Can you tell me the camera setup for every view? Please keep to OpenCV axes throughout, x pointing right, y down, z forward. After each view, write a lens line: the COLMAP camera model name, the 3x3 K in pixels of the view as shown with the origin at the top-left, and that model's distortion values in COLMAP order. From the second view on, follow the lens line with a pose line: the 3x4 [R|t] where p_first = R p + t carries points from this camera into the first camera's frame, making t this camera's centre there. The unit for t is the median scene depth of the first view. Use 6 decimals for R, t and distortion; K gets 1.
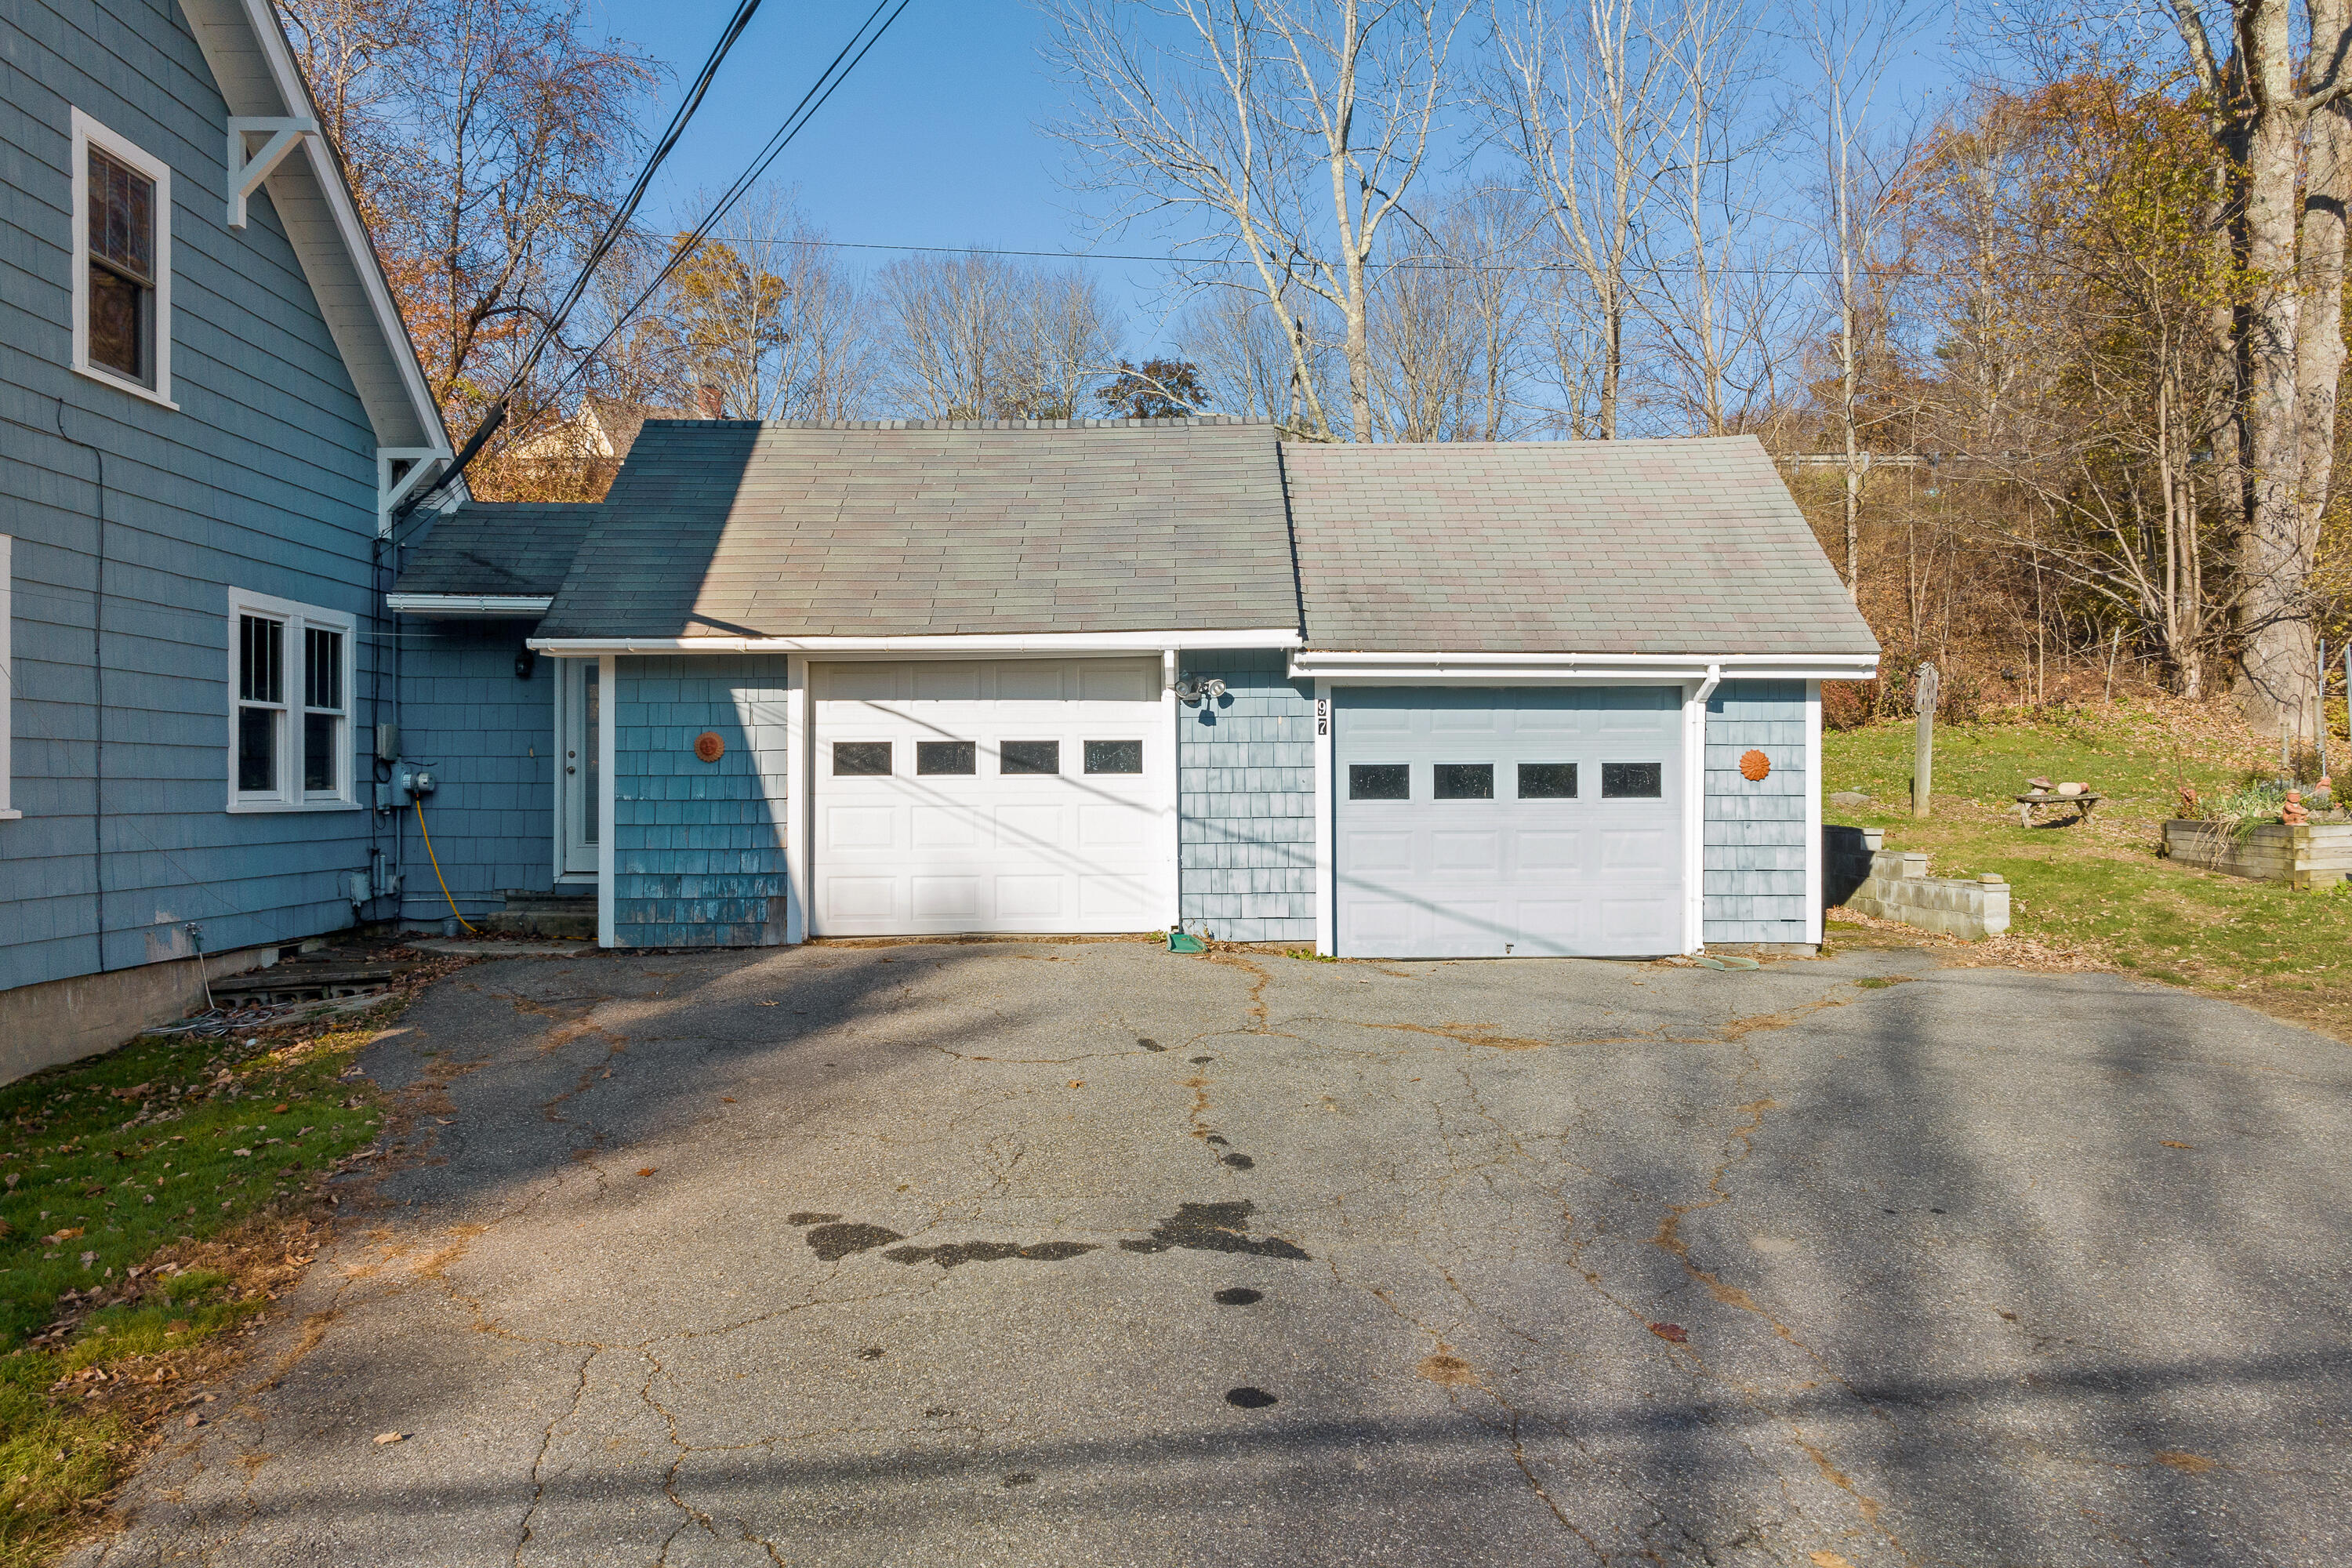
lens RADIAL K [[1655.9, 0, 1162.7], [0, 1655.9, 756.8], [0, 0, 1]] dist [0.004233, -0.019985]
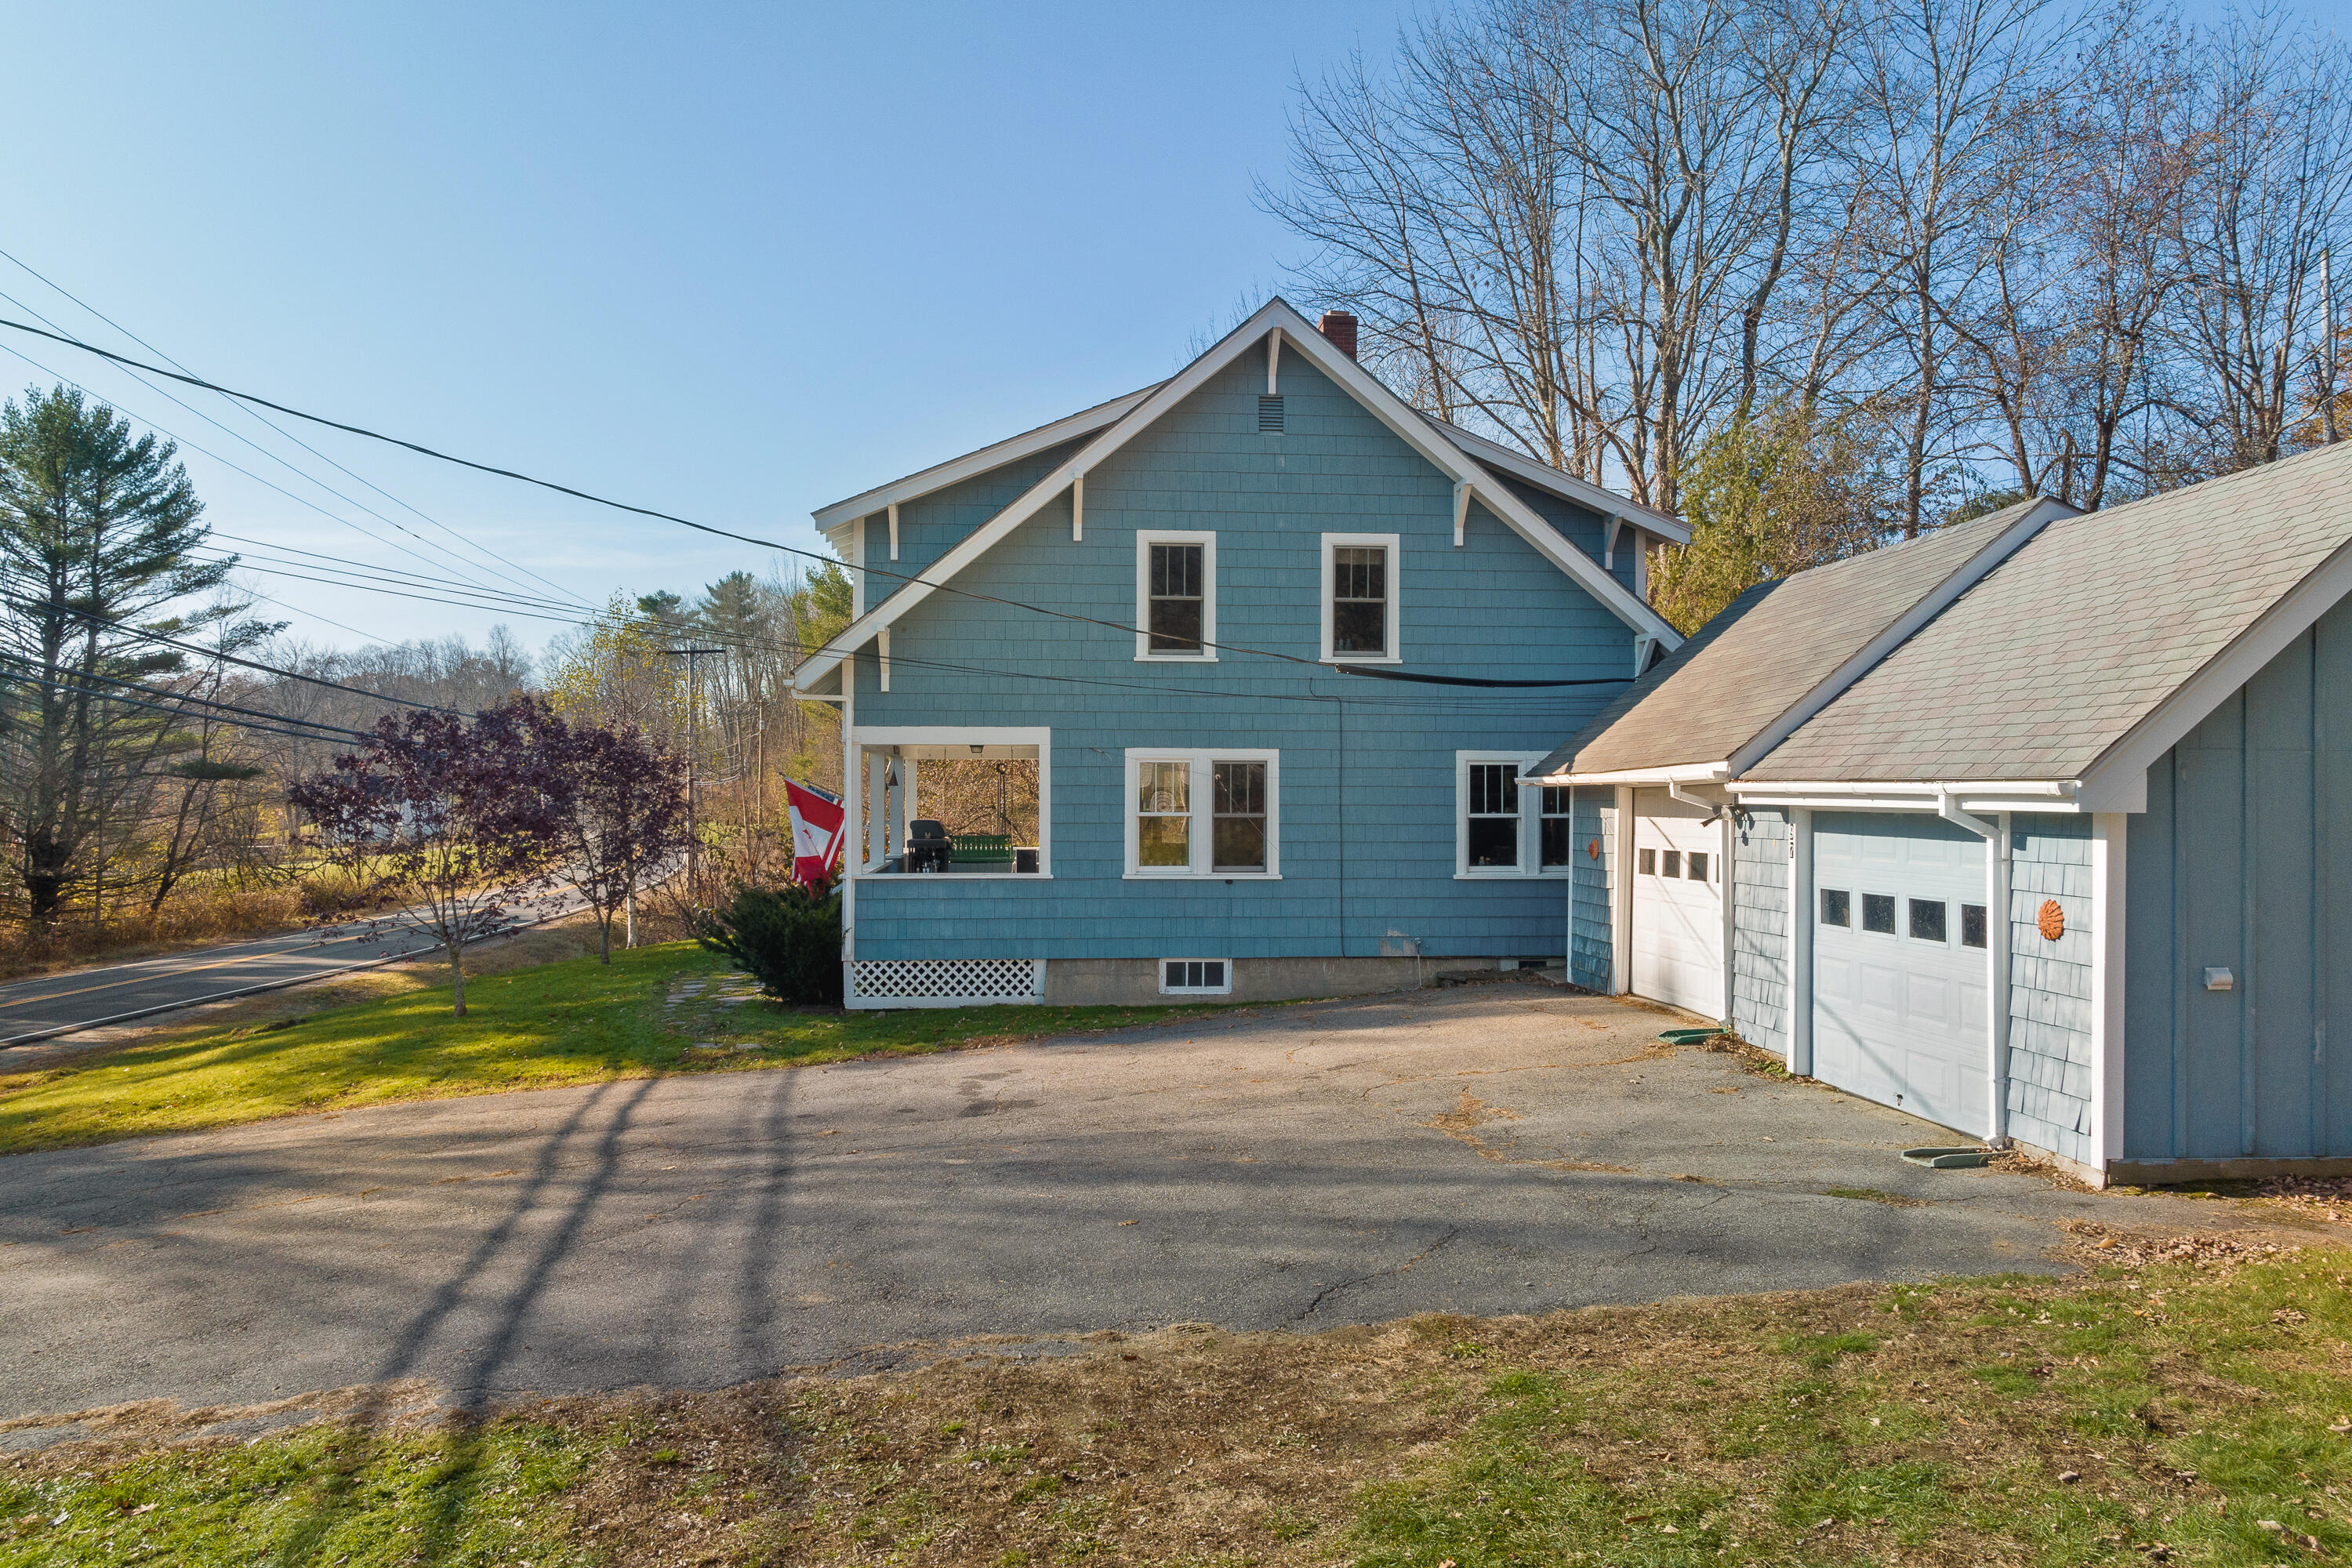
lens RADIAL K [[1655.9, 0, 1162.7], [0, 1655.9, 756.8], [0, 0, 1]] dist [0.004233, -0.019985]
pose [[0.052369, -0.020295, -0.998422, 1.102298], [0.019507, 0.999623, -0.019297, -0.063750], [0.998437, -0.018466, 0.052745, 0.549686]]
